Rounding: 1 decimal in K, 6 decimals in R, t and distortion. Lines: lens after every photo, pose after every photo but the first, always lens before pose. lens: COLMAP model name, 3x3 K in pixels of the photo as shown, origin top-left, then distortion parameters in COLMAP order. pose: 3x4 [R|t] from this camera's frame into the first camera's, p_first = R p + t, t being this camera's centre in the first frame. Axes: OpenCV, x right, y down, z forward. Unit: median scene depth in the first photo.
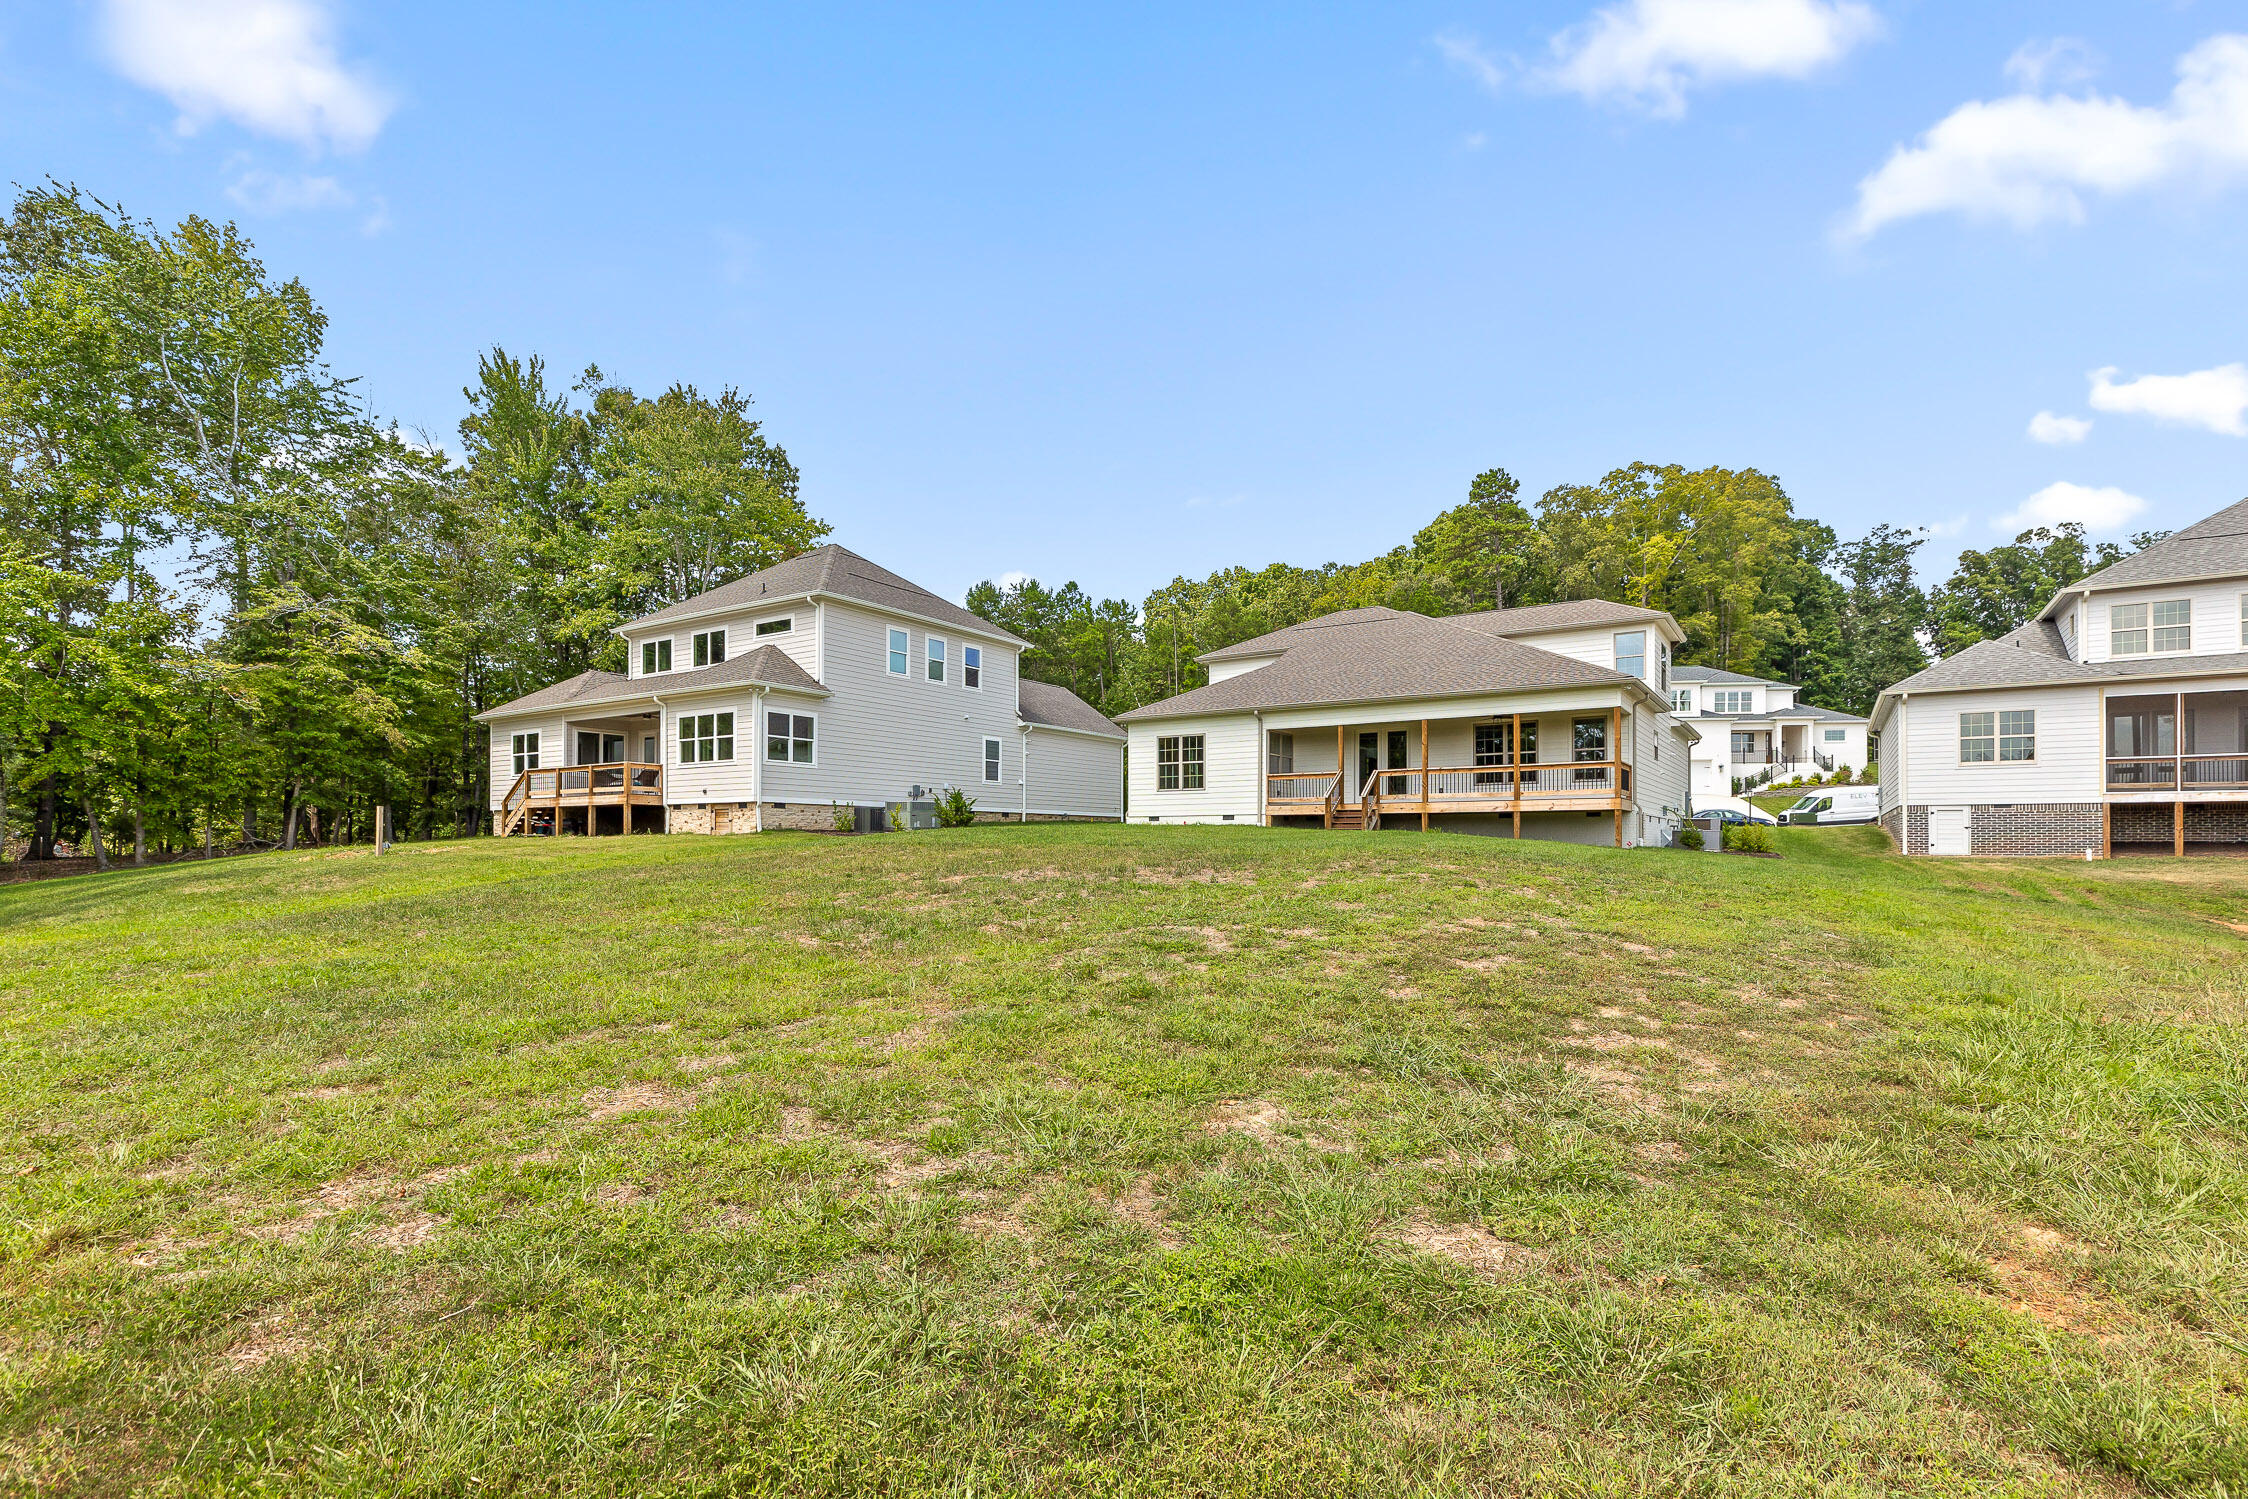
lens RADIAL K [[1023.3, 0, 1128.9], [0, 1023.3, 750.7], [0, 0, 1]] dist [0.000230, -0.000176]
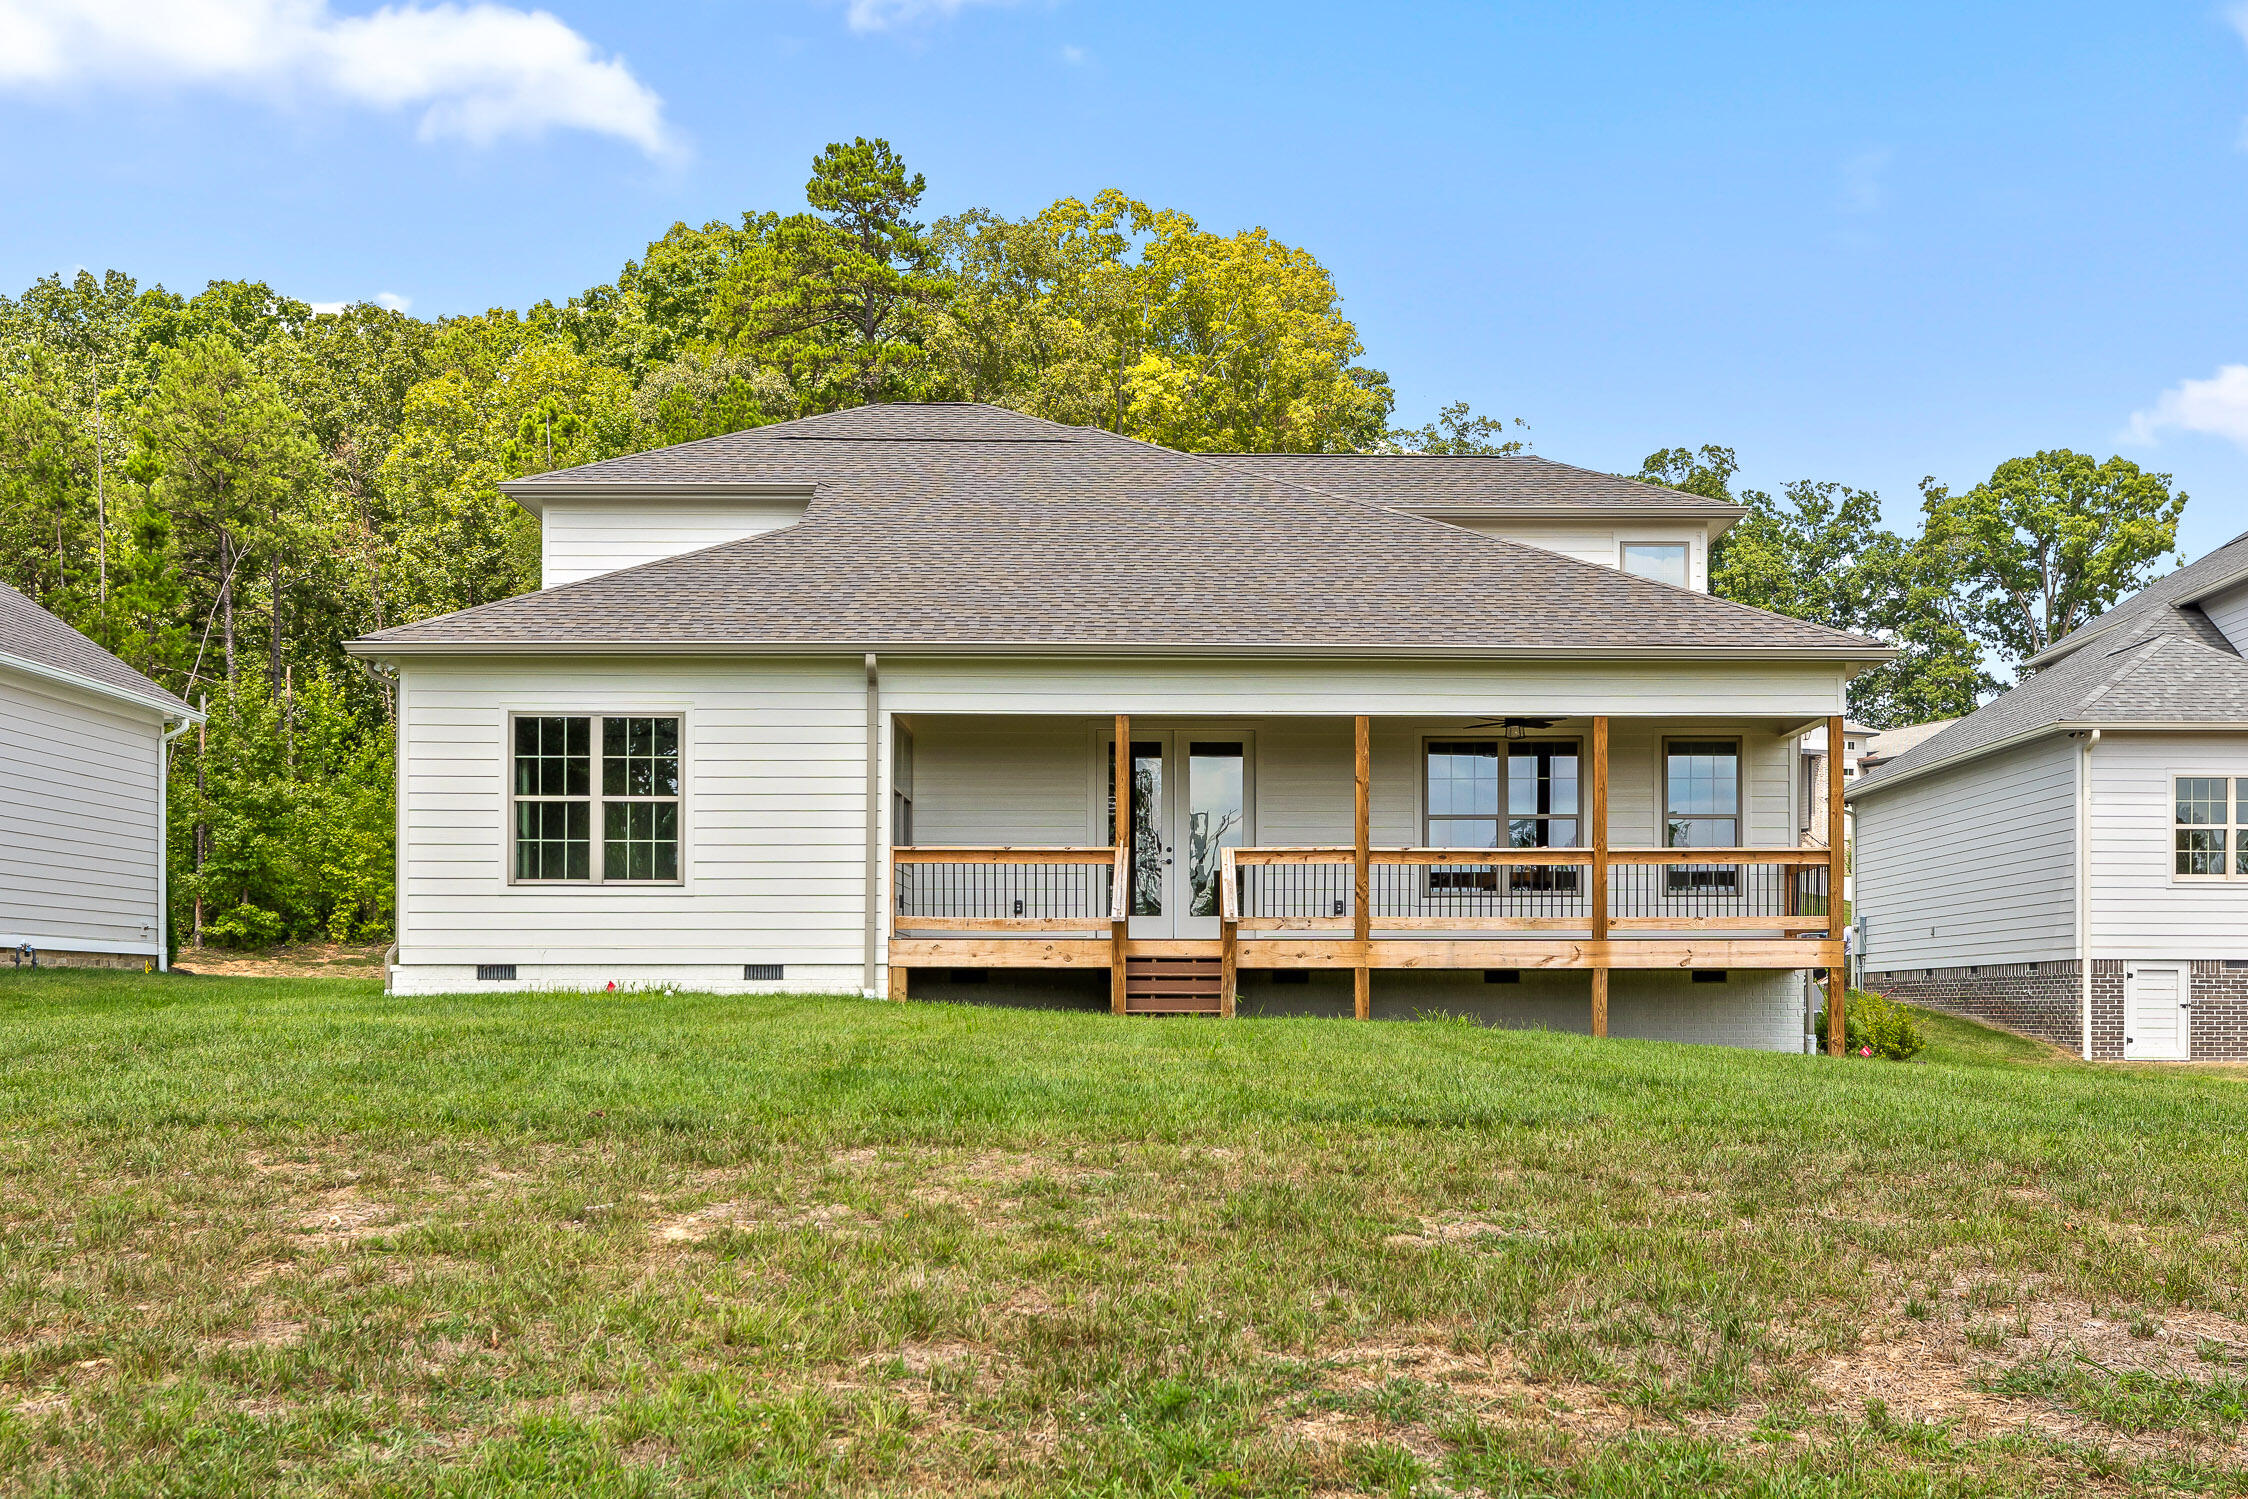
lens RADIAL K [[2368.7, 0, 1124.0], [0, 2368.7, 749.5], [0, 0, 1]] dist [-0.018443, -0.019425]
pose [[0.826250, 0.060305, 0.560066, -0.231660], [-0.051095, 0.998178, -0.032100, 0.012014], [-0.560982, -0.002094, 0.827826, 0.296815]]
